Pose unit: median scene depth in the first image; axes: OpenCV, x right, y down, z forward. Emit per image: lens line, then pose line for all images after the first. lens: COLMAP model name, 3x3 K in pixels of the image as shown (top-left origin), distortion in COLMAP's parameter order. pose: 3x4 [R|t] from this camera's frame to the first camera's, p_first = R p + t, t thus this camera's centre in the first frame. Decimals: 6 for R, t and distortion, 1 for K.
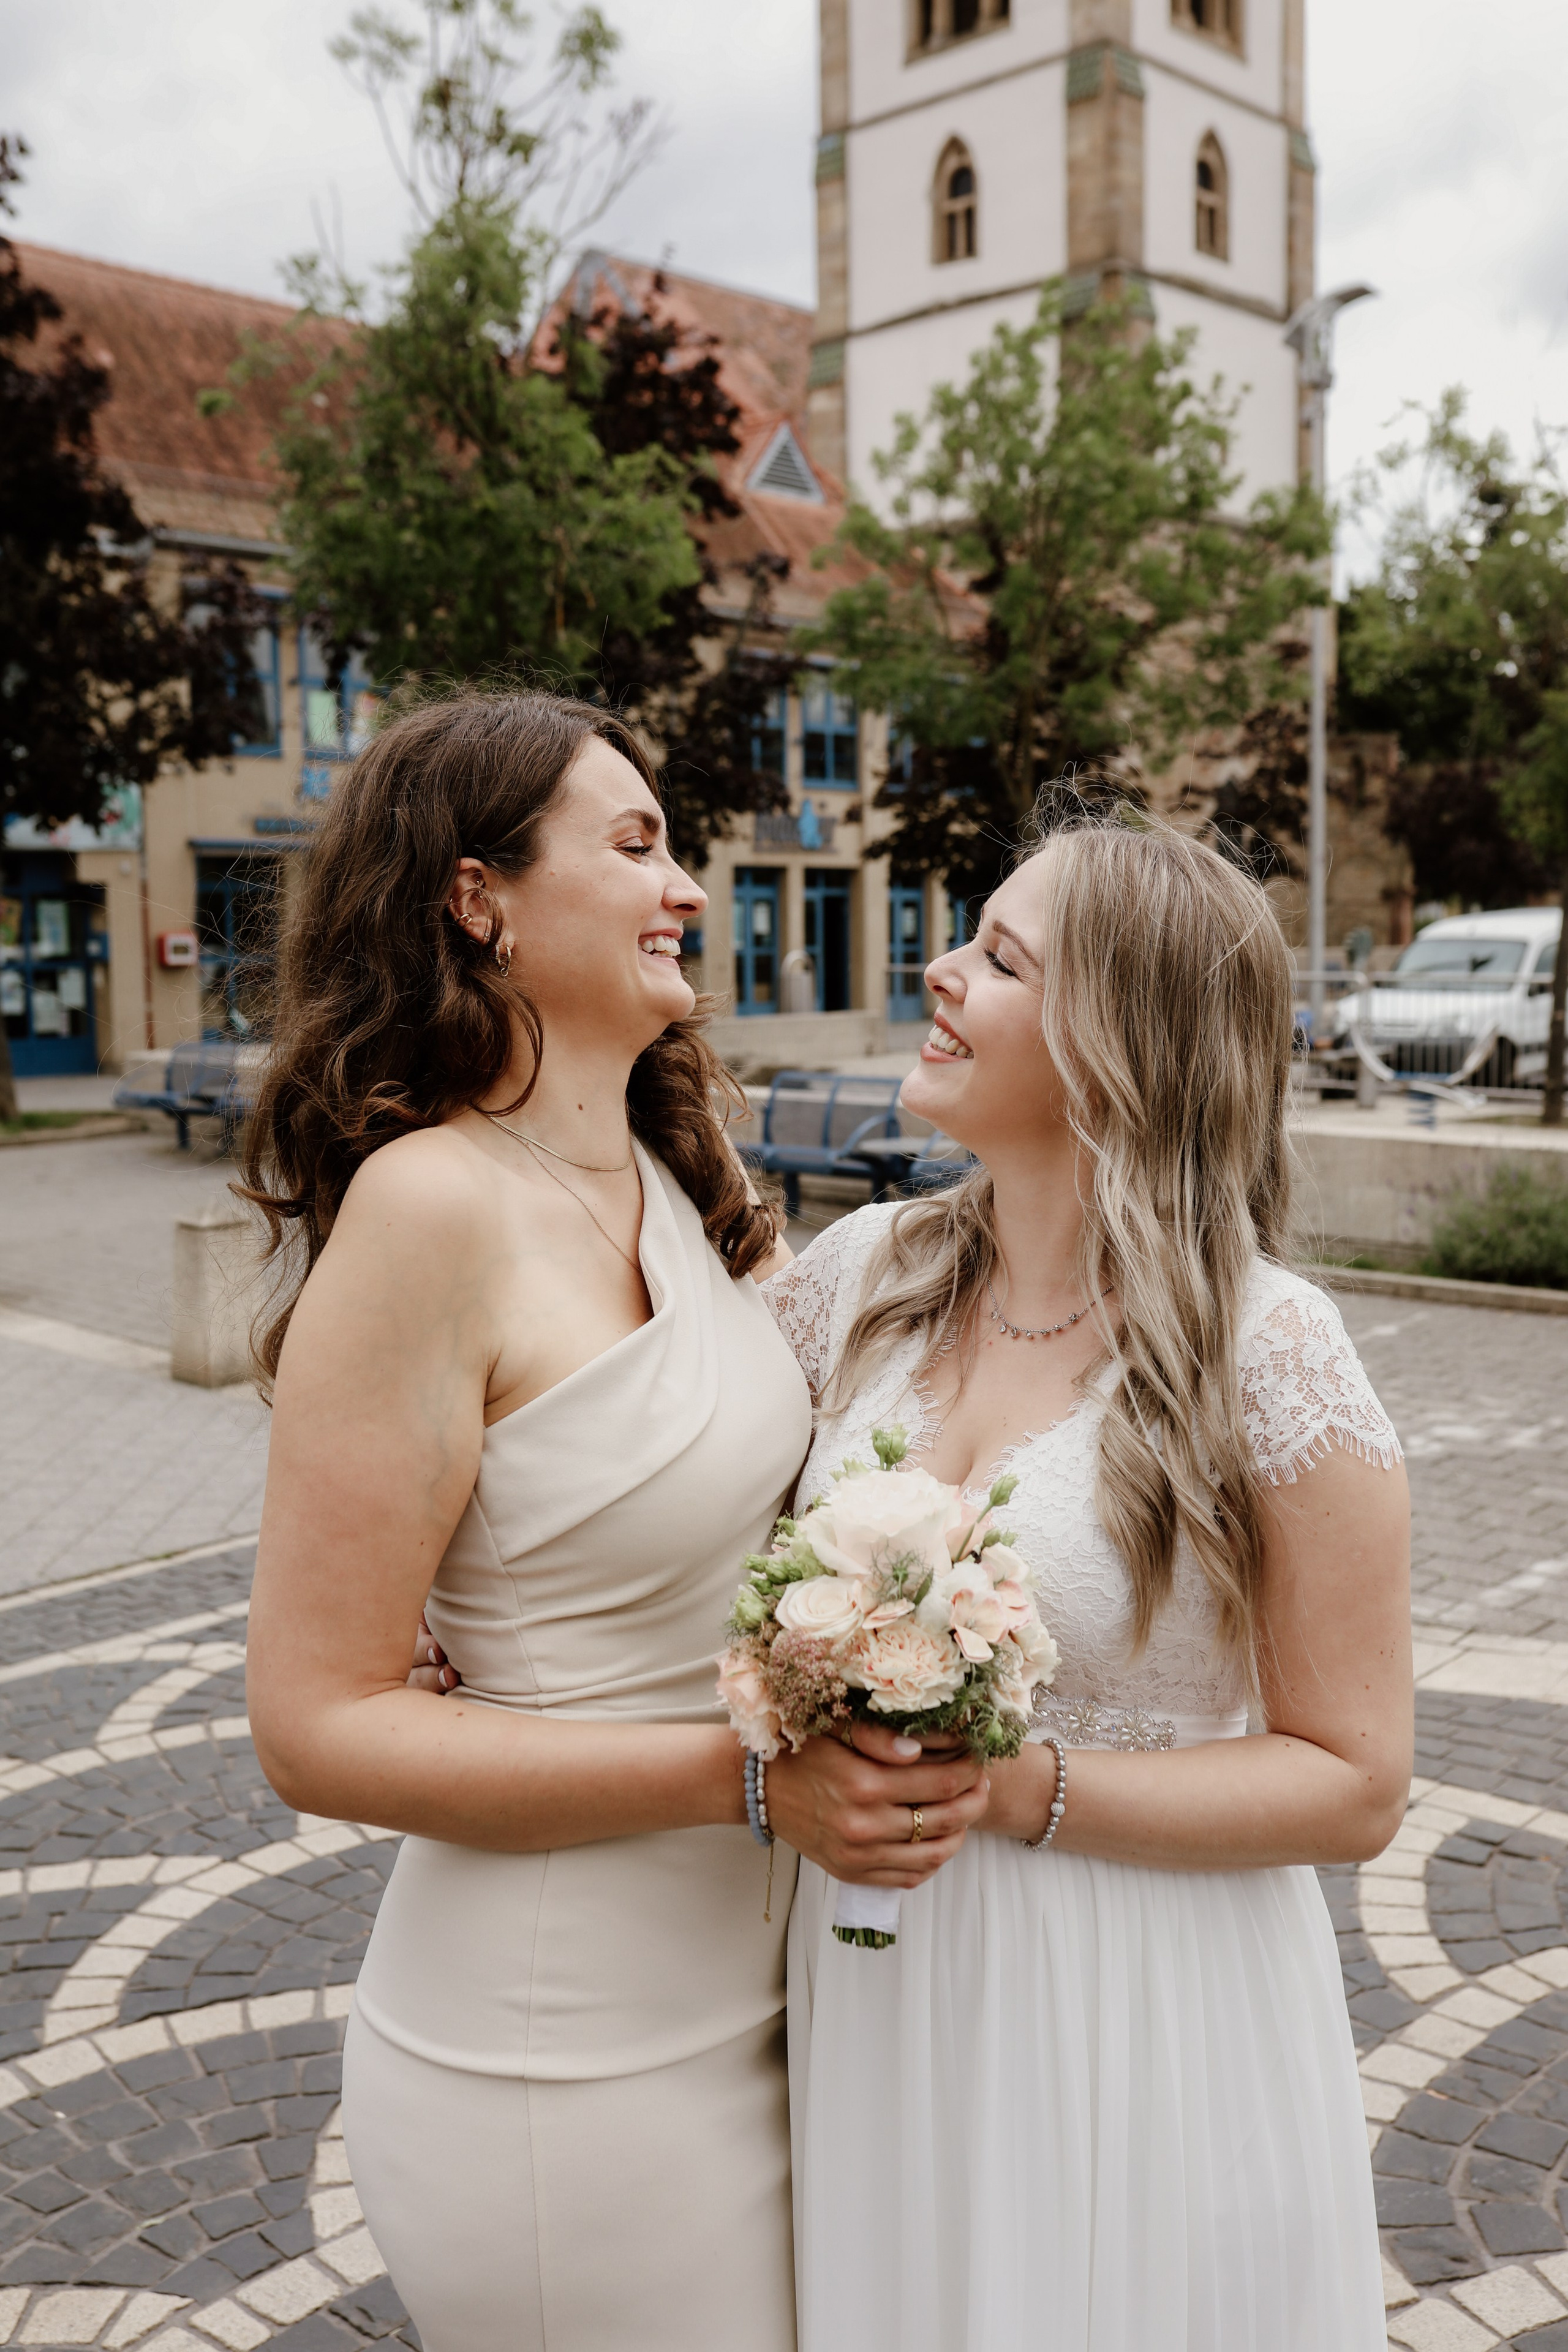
lens RADIAL K [[2254.1, 0, 782.4], [0, 2254.1, 1183.2], [0, 0, 1]] dist [-0.024717, 0.000000]
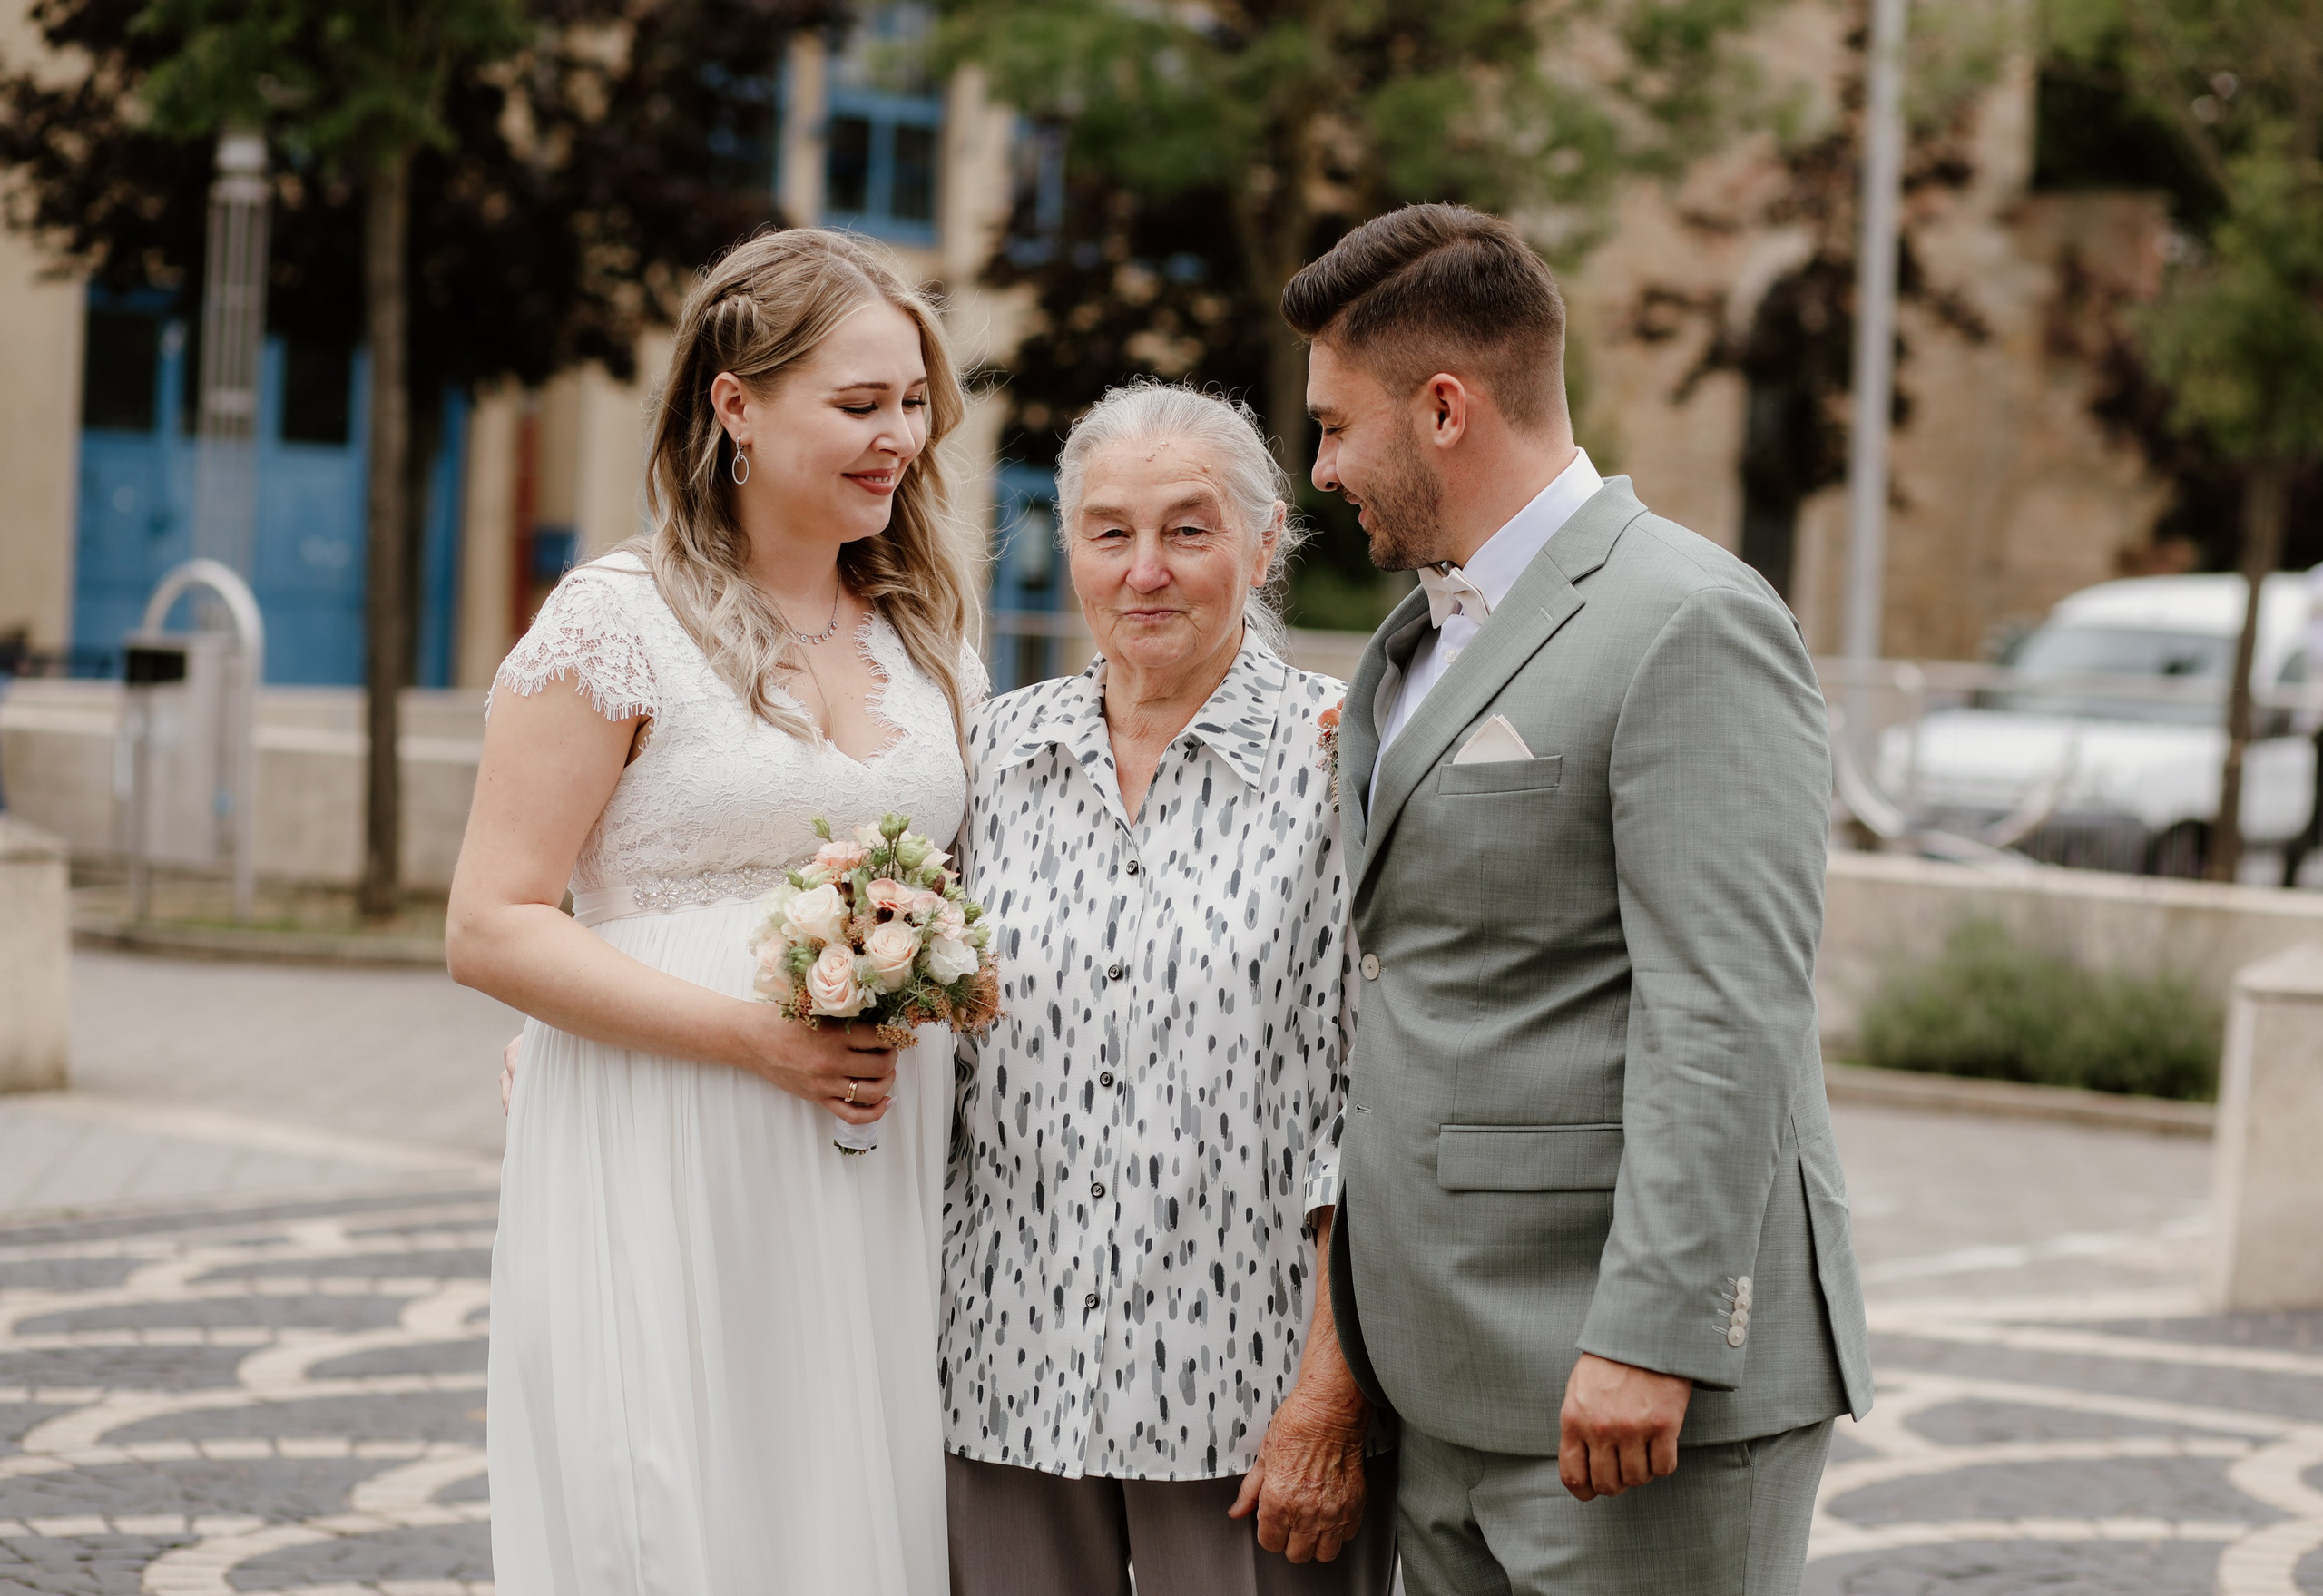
lens RADIAL K [[6026.6, 0, 1160.8], [0, 6026.6, 801.3], [0, 0, 1]] dist [-0.005702, 0.000000]
pose [[0.994550, 0.061375, 0.084280, -0.020312], [-0.054587, 0.995249, -0.080617, 0.038876], [-0.088827, 0.075577, 0.993176, -0.242277]]
